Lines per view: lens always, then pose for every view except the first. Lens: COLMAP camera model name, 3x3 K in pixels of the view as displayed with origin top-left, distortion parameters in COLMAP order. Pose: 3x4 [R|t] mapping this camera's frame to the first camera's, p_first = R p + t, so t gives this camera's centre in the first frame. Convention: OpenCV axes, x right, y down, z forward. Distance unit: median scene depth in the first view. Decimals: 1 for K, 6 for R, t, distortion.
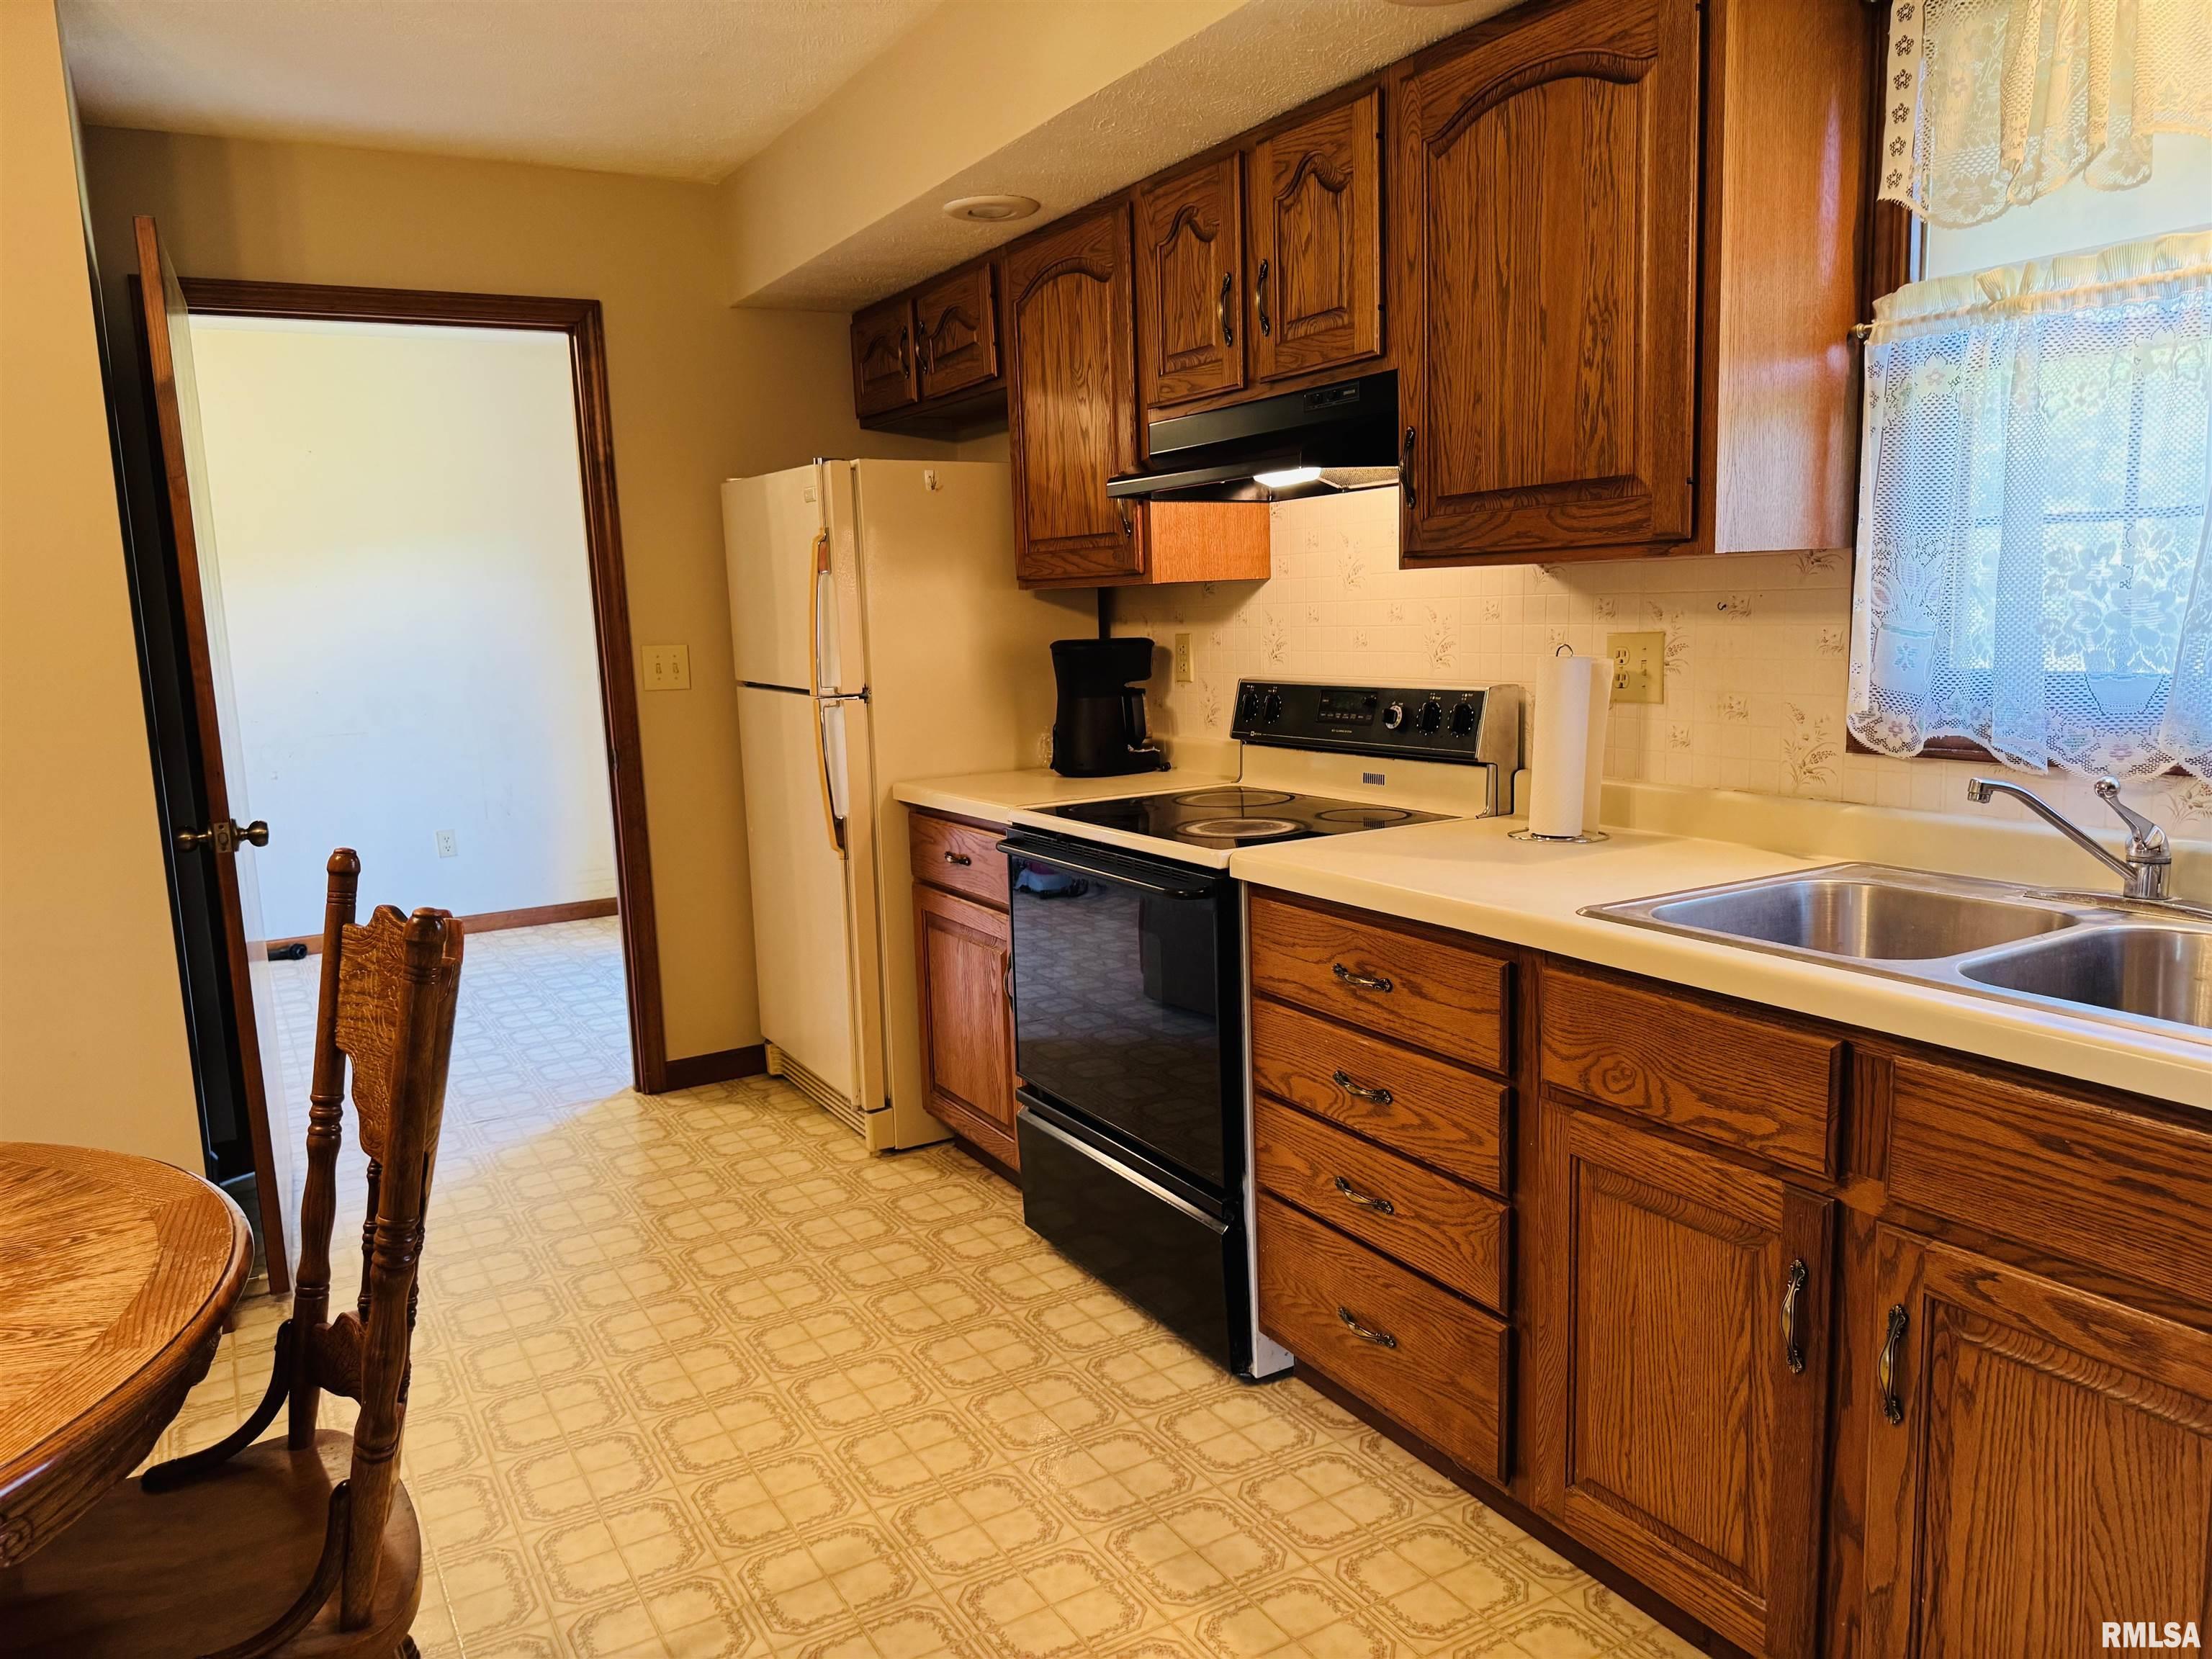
lens RADIAL K [[1528.6, 0, 1043.8], [0, 1528.6, 833.8], [0, 0, 1]] dist [0.007696, -0.031709]
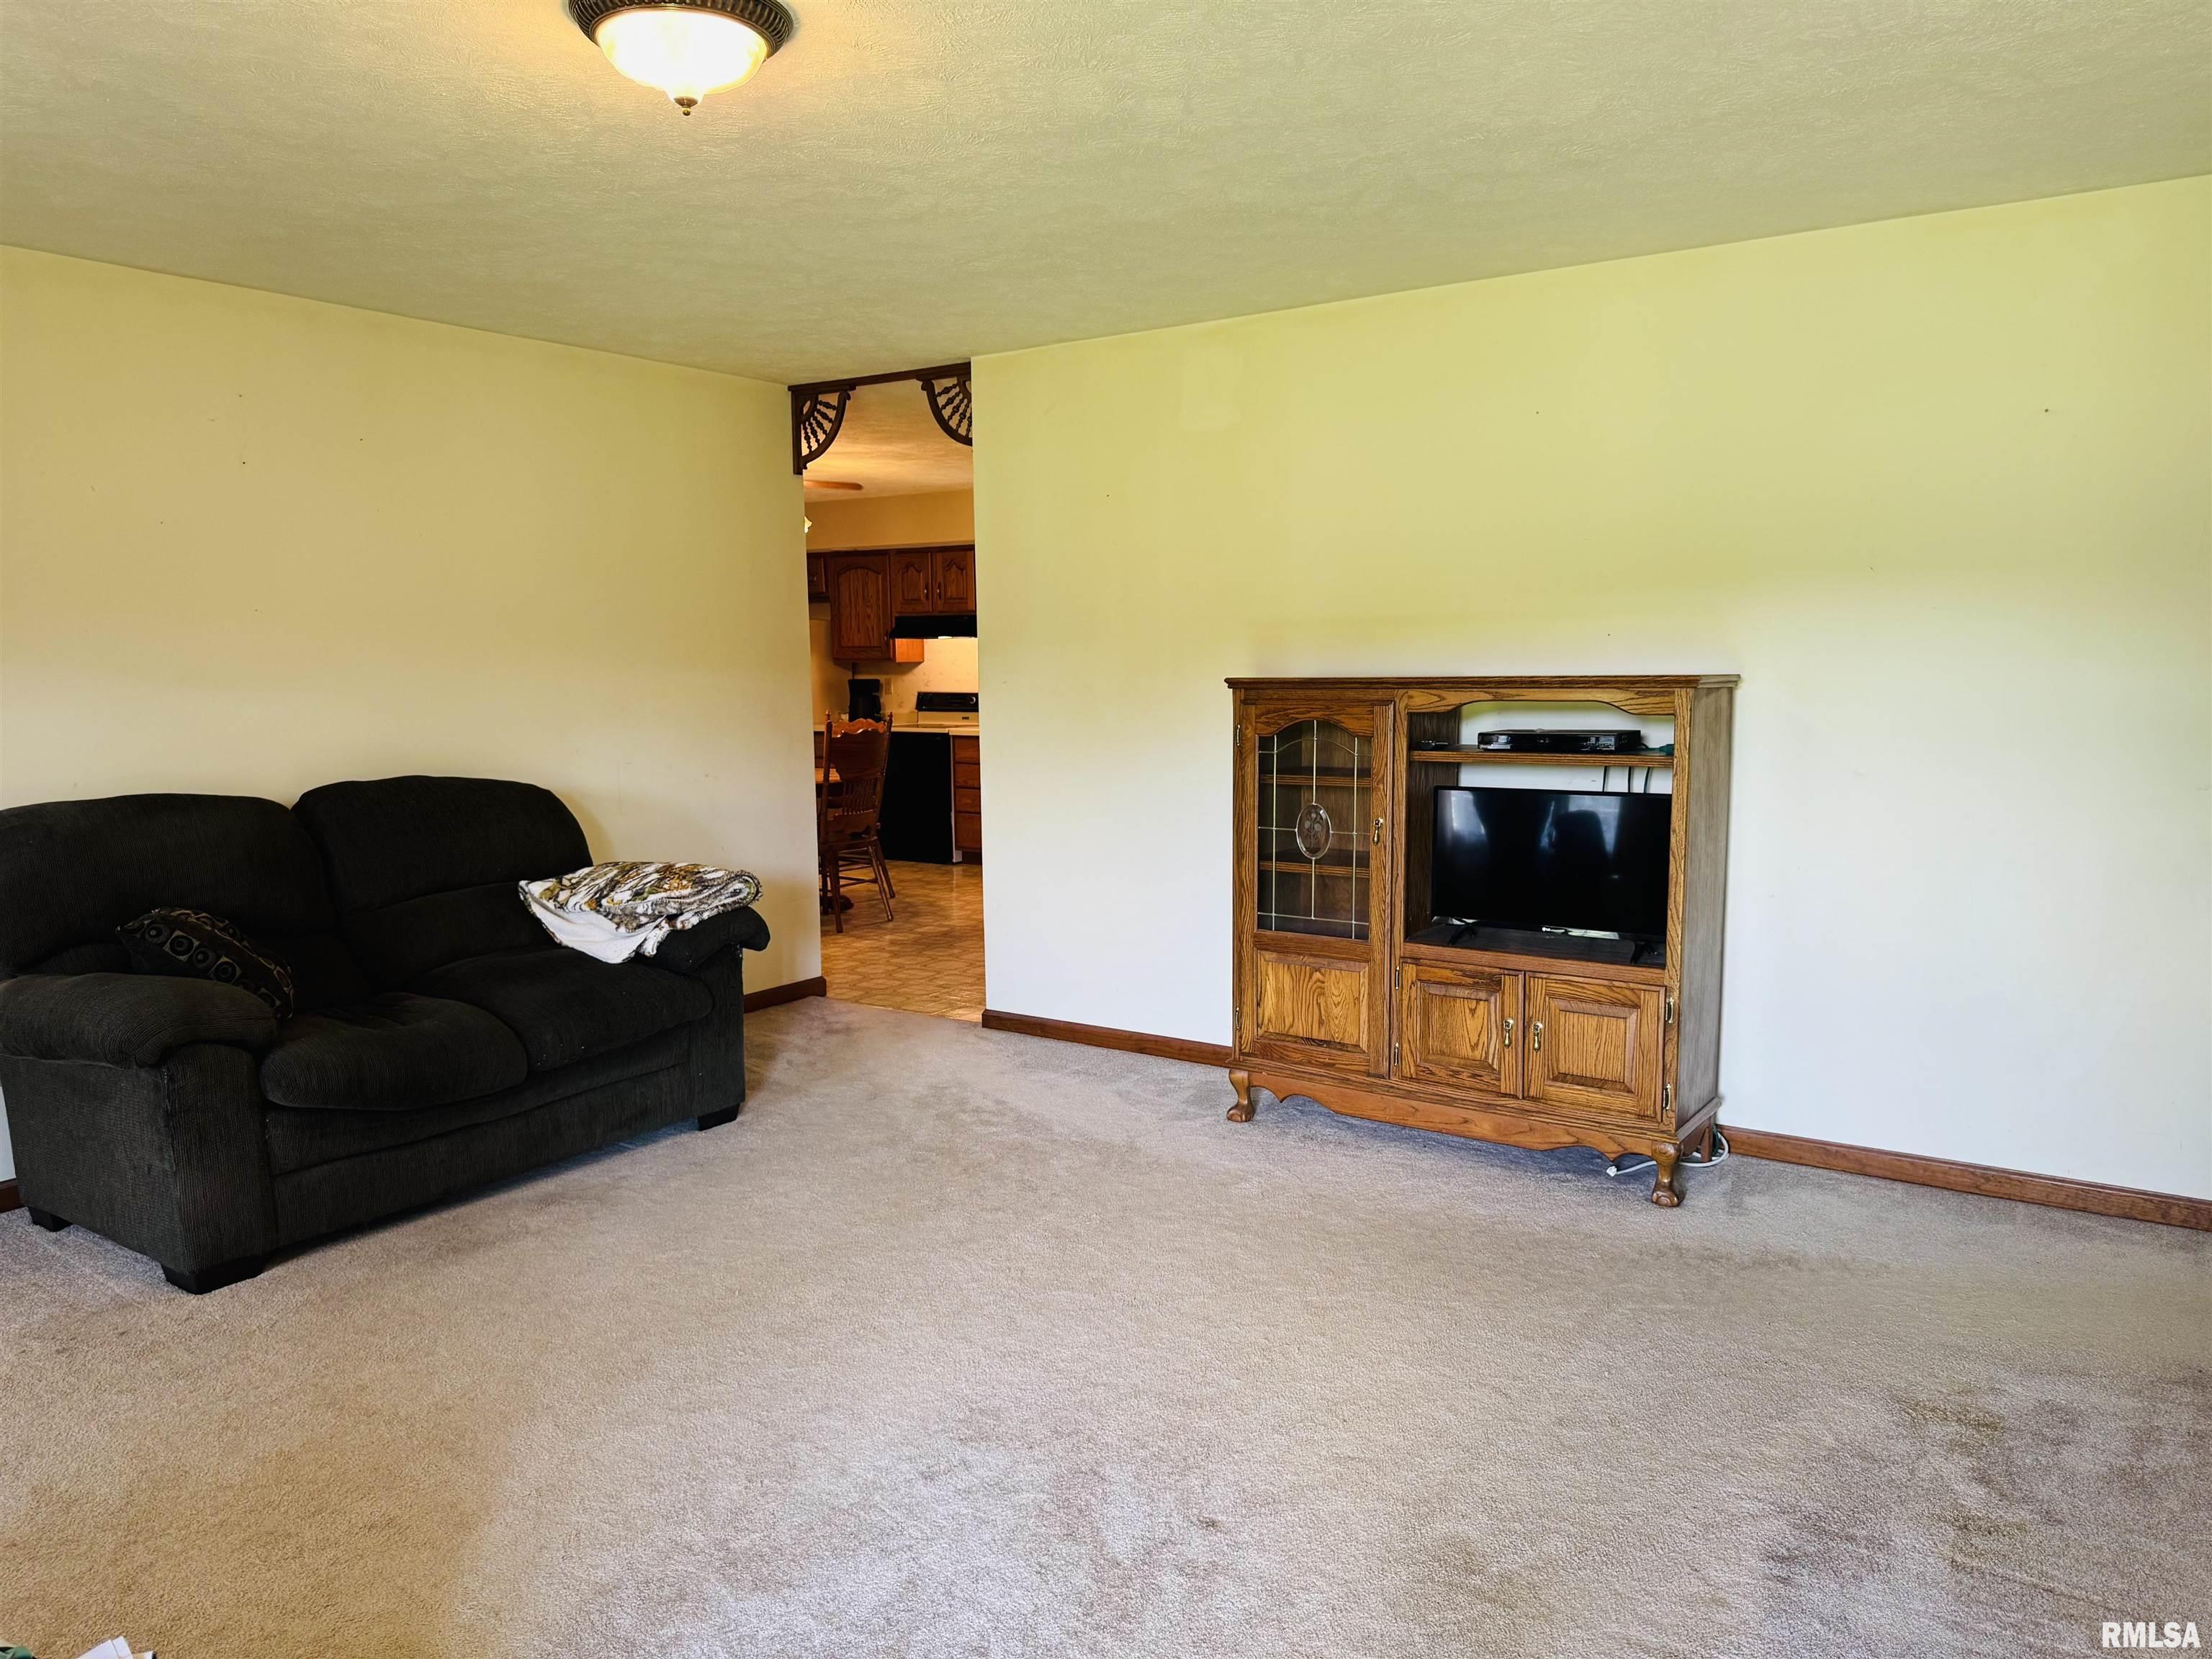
lens RADIAL K [[1528.6, 0, 1099.3], [0, 1528.6, 825.9], [0, 0, 1]] dist [0.007696, -0.031709]
pose [[0.882234, -0.023481, 0.470225, -1.085041], [0.046709, 0.998193, -0.037789, 0.332151], [-0.468488, 0.055303, 0.881737, -2.090984]]
